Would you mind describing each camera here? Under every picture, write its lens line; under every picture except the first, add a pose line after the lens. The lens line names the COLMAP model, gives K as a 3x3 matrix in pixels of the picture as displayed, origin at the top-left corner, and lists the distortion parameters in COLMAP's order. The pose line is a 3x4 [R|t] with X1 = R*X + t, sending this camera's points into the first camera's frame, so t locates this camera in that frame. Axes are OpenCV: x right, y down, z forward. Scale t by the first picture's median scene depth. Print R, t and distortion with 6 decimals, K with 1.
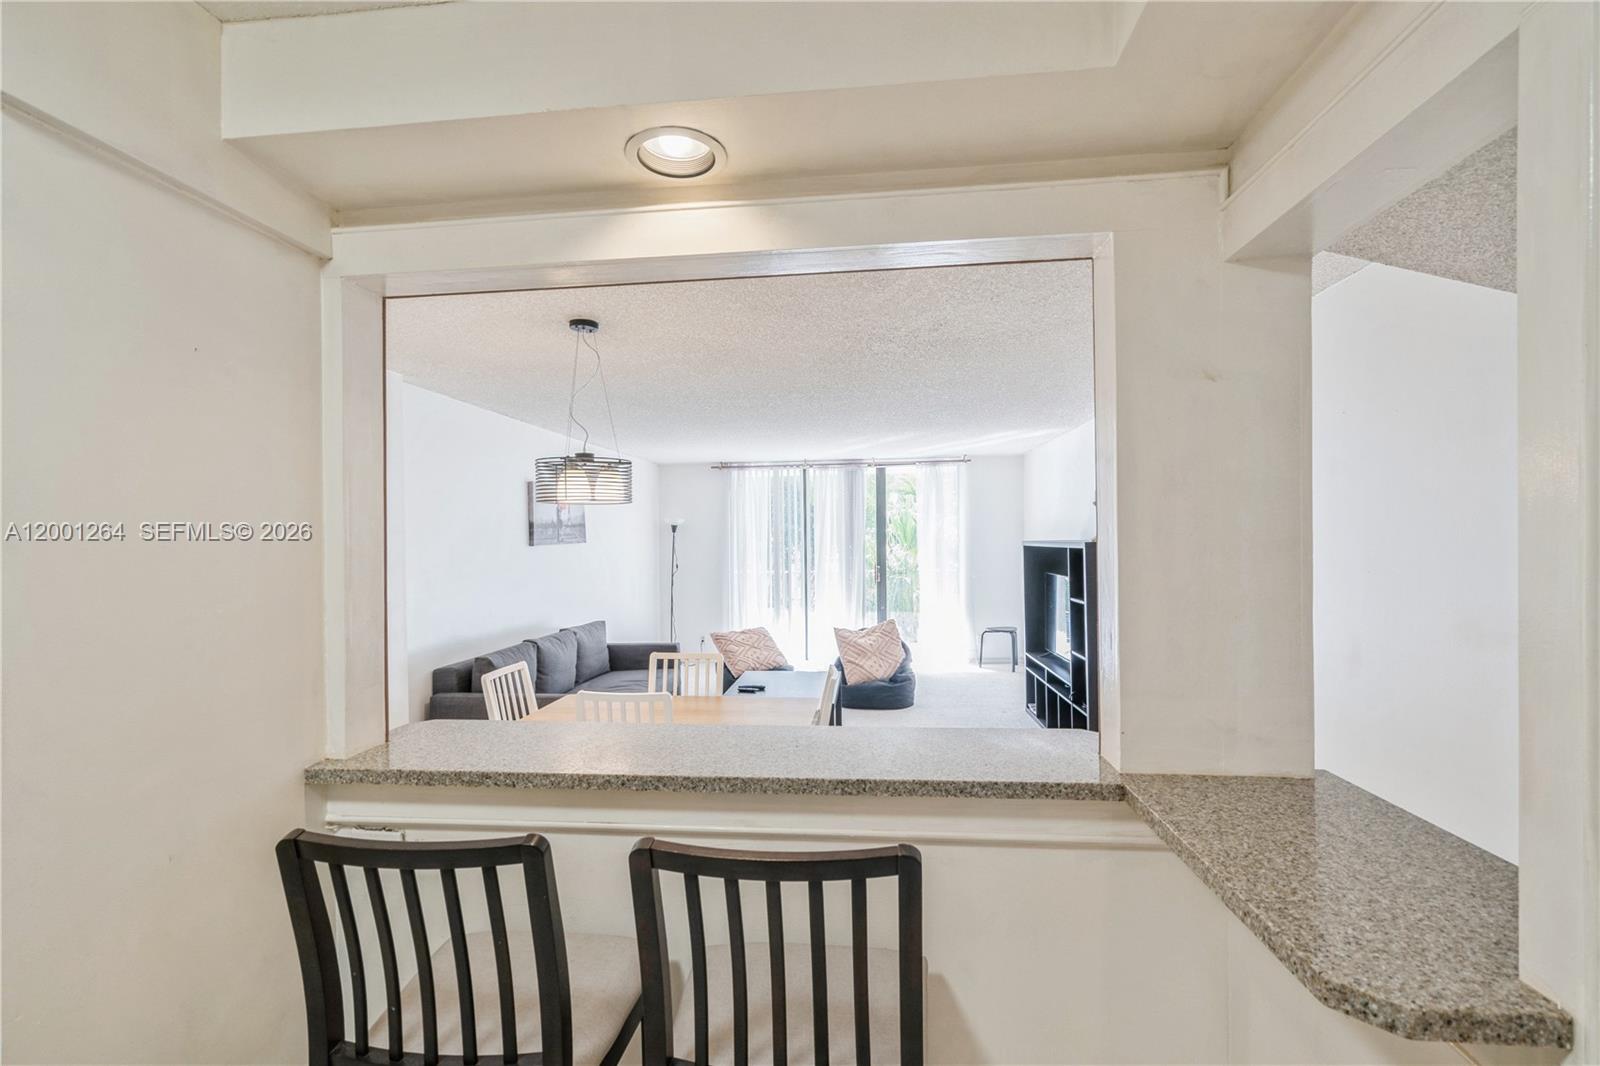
lens RADIAL K [[750.5, 0, 795.3], [0, 750.5, 545.5], [0, 0, 1]] dist [-0.001613, -0.000044]
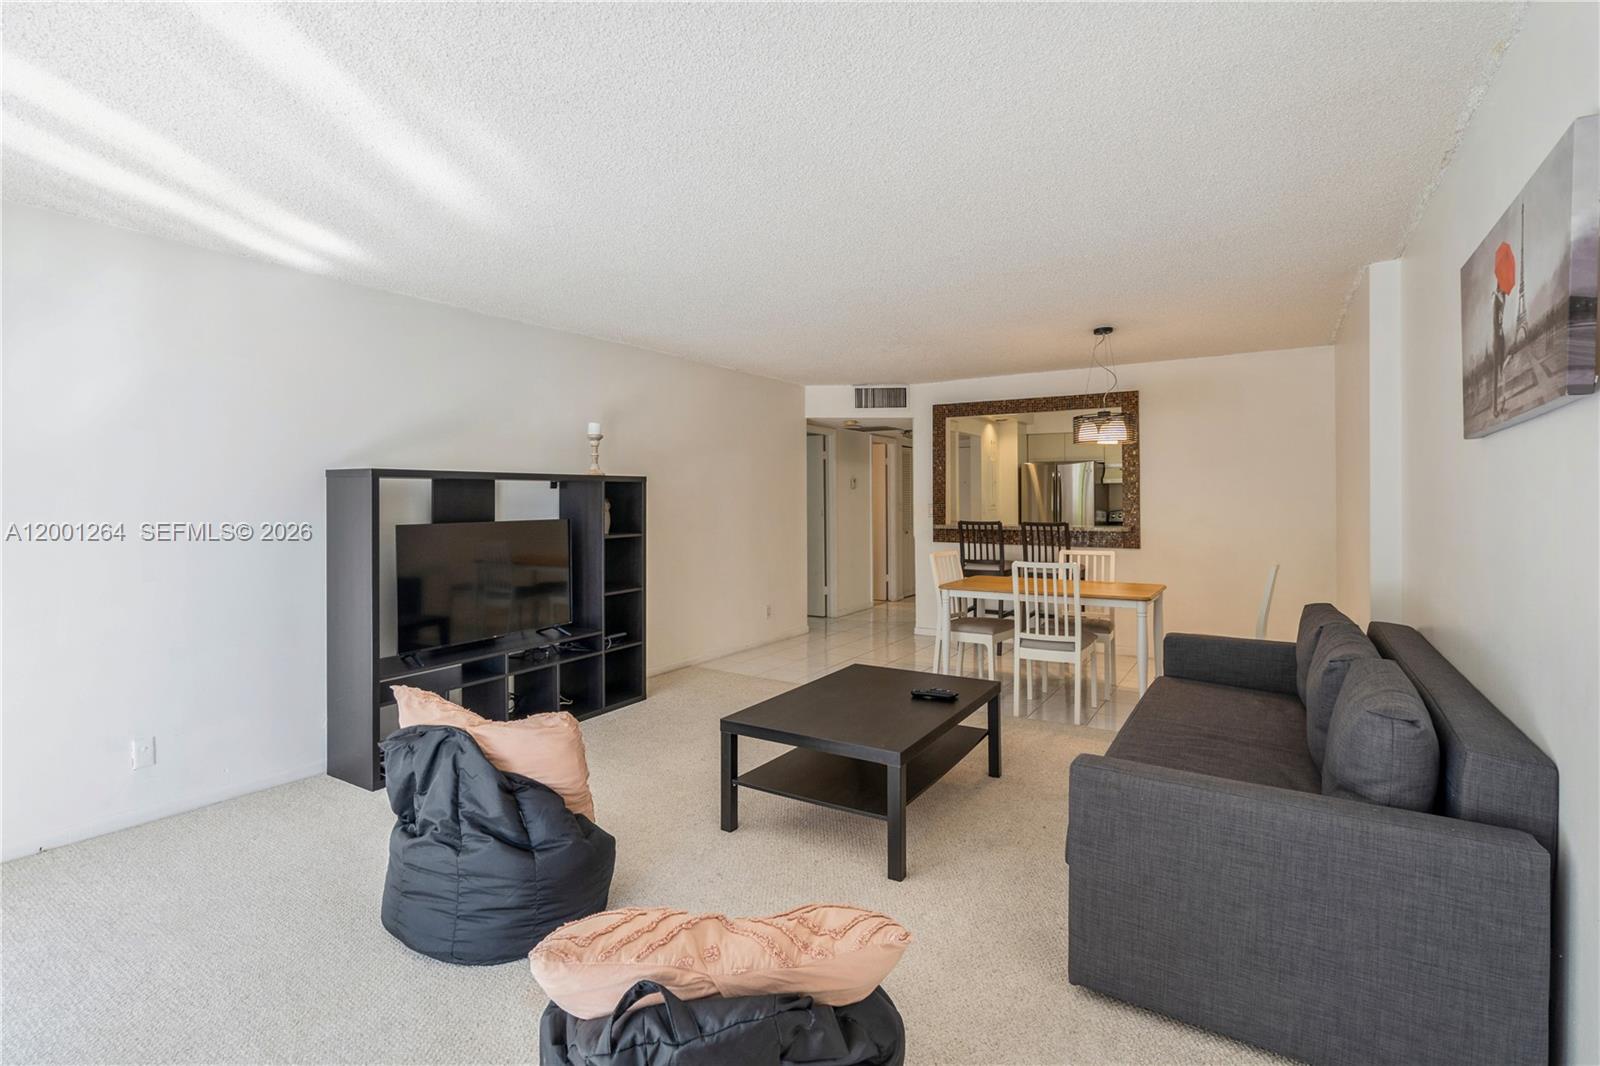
lens RADIAL K [[746.8, 0, 785.9], [0, 746.8, 498.0], [0, 0, 1]] dist [-0.000957, 0.000184]
pose [[-0.892395, 0.020326, 0.450797, -0.199237], [0.024143, 0.999705, 0.002716, 0.020161], [-0.450608, 0.013307, -0.892622, 1.401240]]
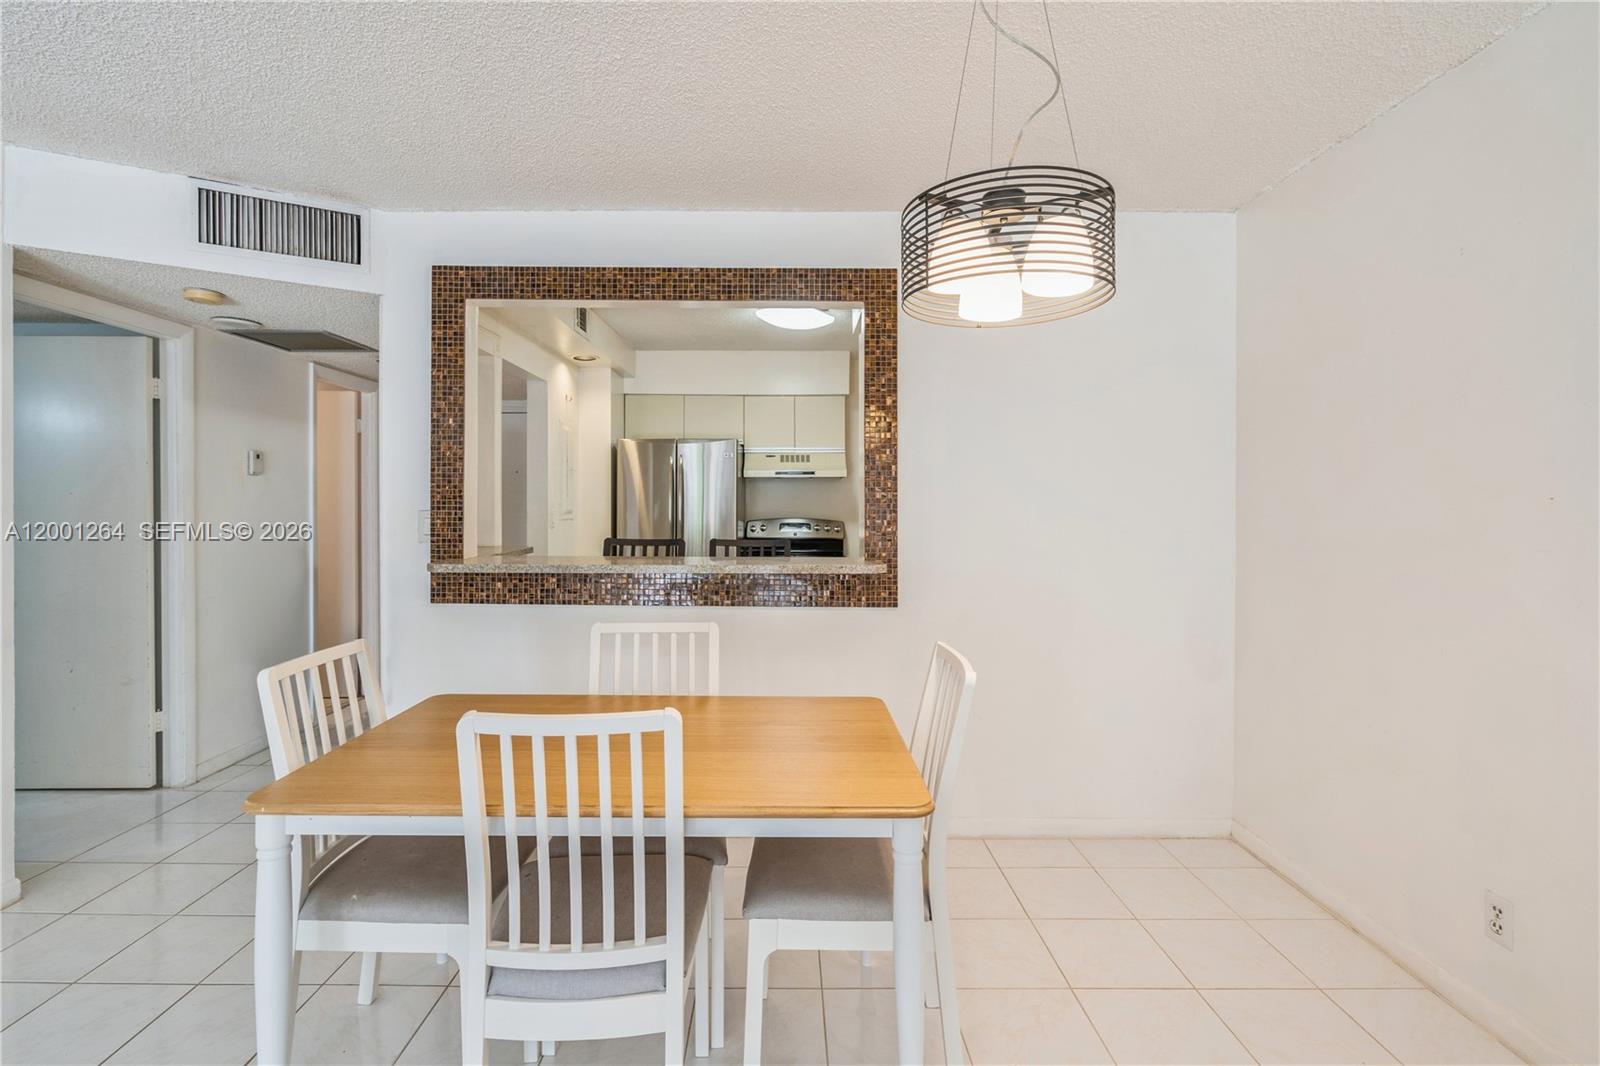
lens RADIAL K [[746.8, 0, 785.9], [0, 746.8, 498.0], [0, 0, 1]] dist [-0.000957, 0.000184]
pose [[-0.993980, 0.012432, -0.108851, -0.048934], [0.011650, 0.999902, 0.007821, 0.029499], [0.108938, 0.006506, -0.994027, 0.744157]]
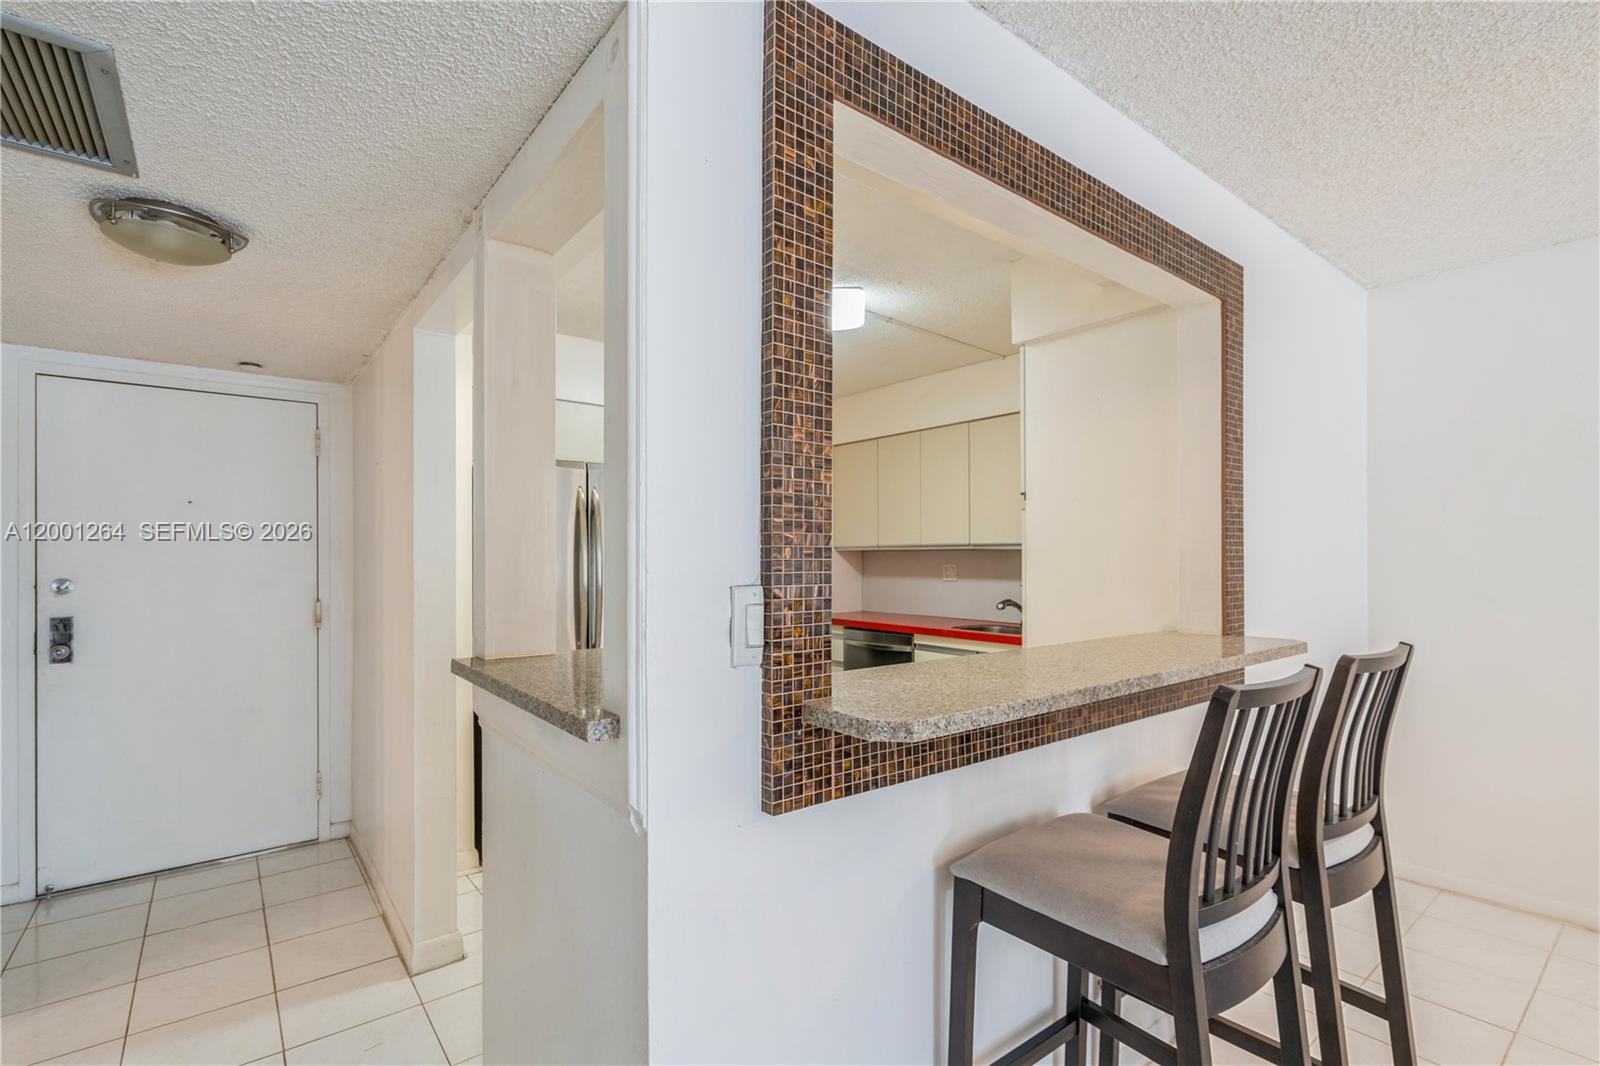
lens RADIAL K [[729.7, 0, 792.2], [0, 729.7, 547.3], [0, 0, 1]] dist [-0.002597, 0.000019]
pose [[-0.713762, 0.006745, -0.700356, 0.251244], [0.003361, 0.999975, 0.006206, 0.027626], [0.700380, 0.002075, -0.713767, 0.384212]]
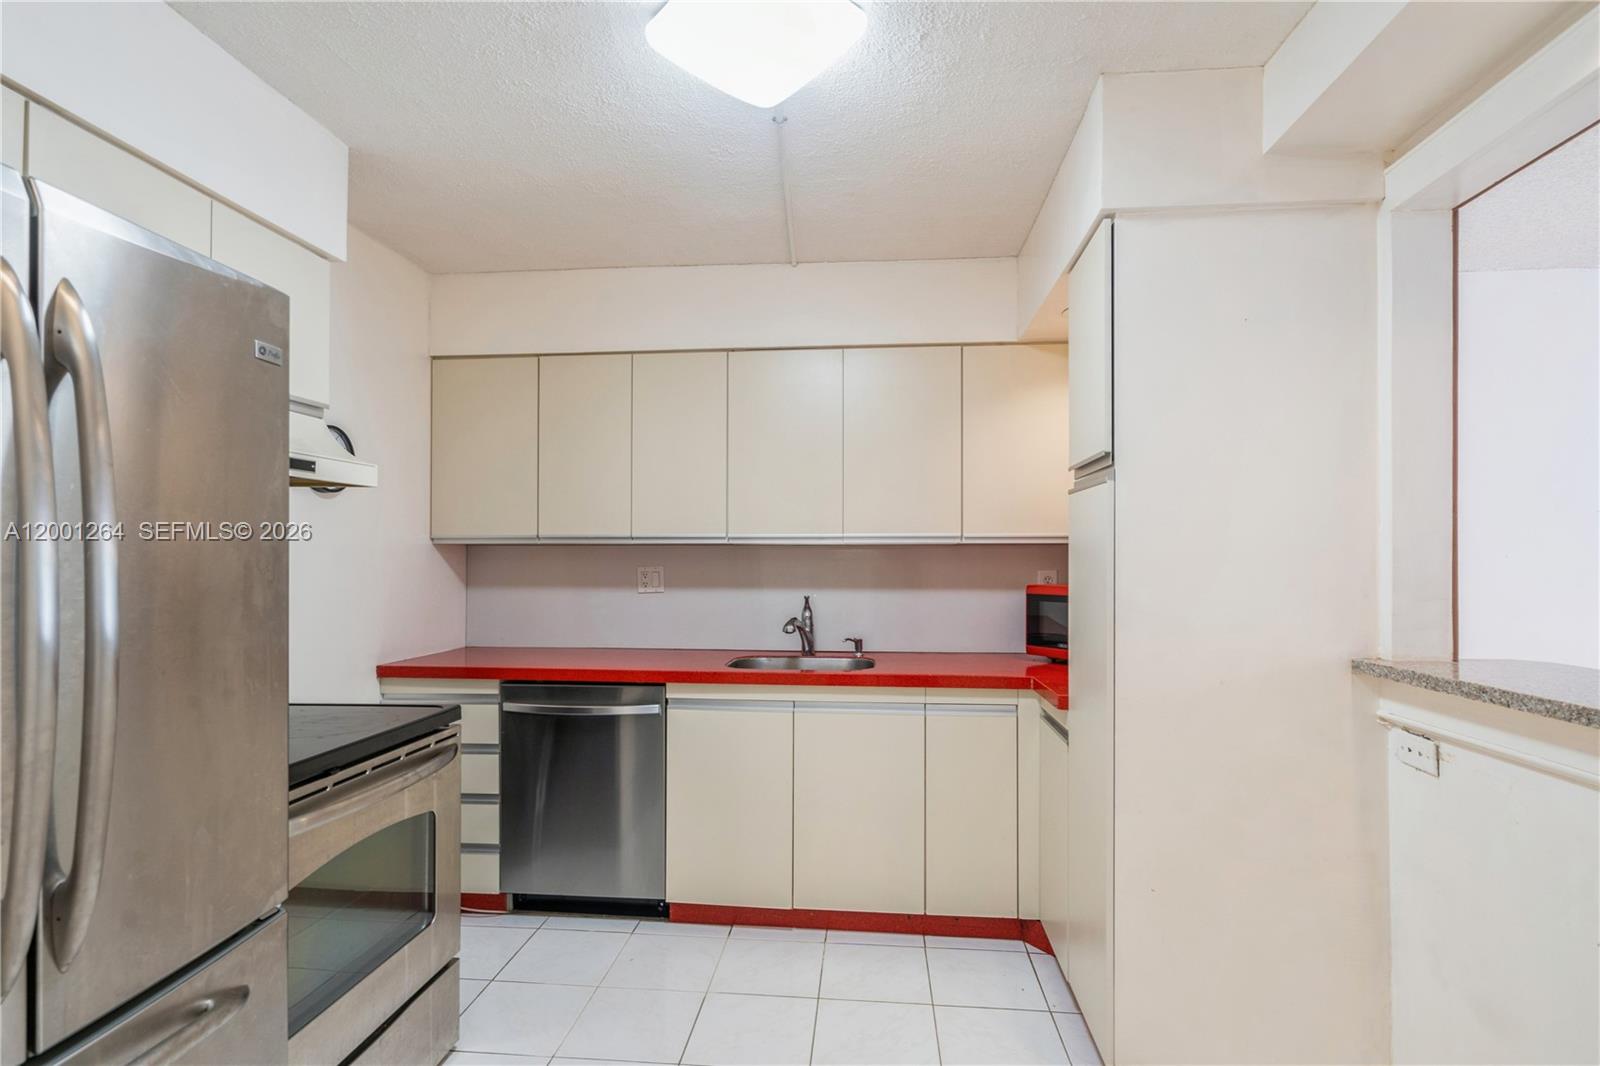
lens RADIAL K [[779.7, 0, 796.9], [0, 779.7, 547.7], [0, 0, 1]] dist [0.001668, 0.001117]
pose [[0.016632, 0.002472, -0.999859, 0.130285], [-0.014930, 0.999886, 0.002223, 0.035231], [0.999750, 0.014891, 0.016667, 0.034651]]
